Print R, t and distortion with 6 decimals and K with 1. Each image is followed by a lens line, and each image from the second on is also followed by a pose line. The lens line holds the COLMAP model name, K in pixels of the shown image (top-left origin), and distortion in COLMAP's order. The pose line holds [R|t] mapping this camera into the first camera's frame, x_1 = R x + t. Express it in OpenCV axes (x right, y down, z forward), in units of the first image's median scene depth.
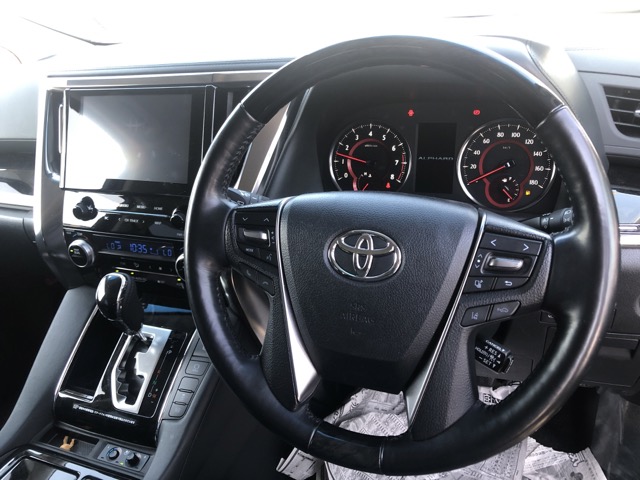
lens RADIAL K [[531.2, 0, 320.0], [0, 531.2, 240.0], [0, 0, 1]] dist [0.009675, 0.015175]
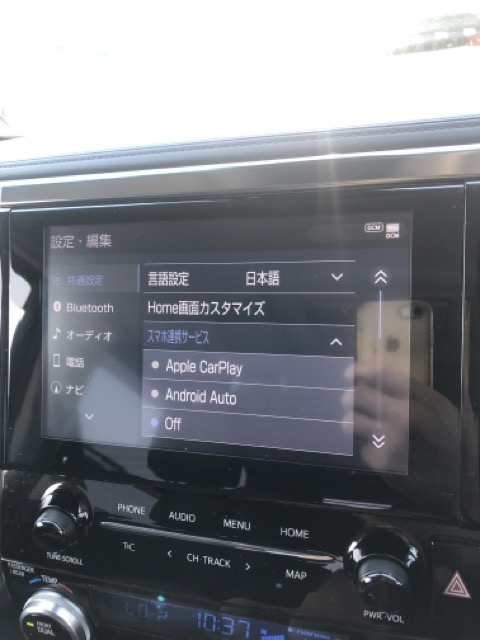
lens RADIAL K [[519.8, 0, 240.0], [0, 519.8, 320.0], [0, 0, 1]] dist [-0.003191, 0.009410]
pose [[0.994238, -0.057739, 0.090312, -0.352603], [0.060824, 0.997642, -0.031785, -0.186901], [-0.088264, 0.037095, 0.995406, 0.632457]]
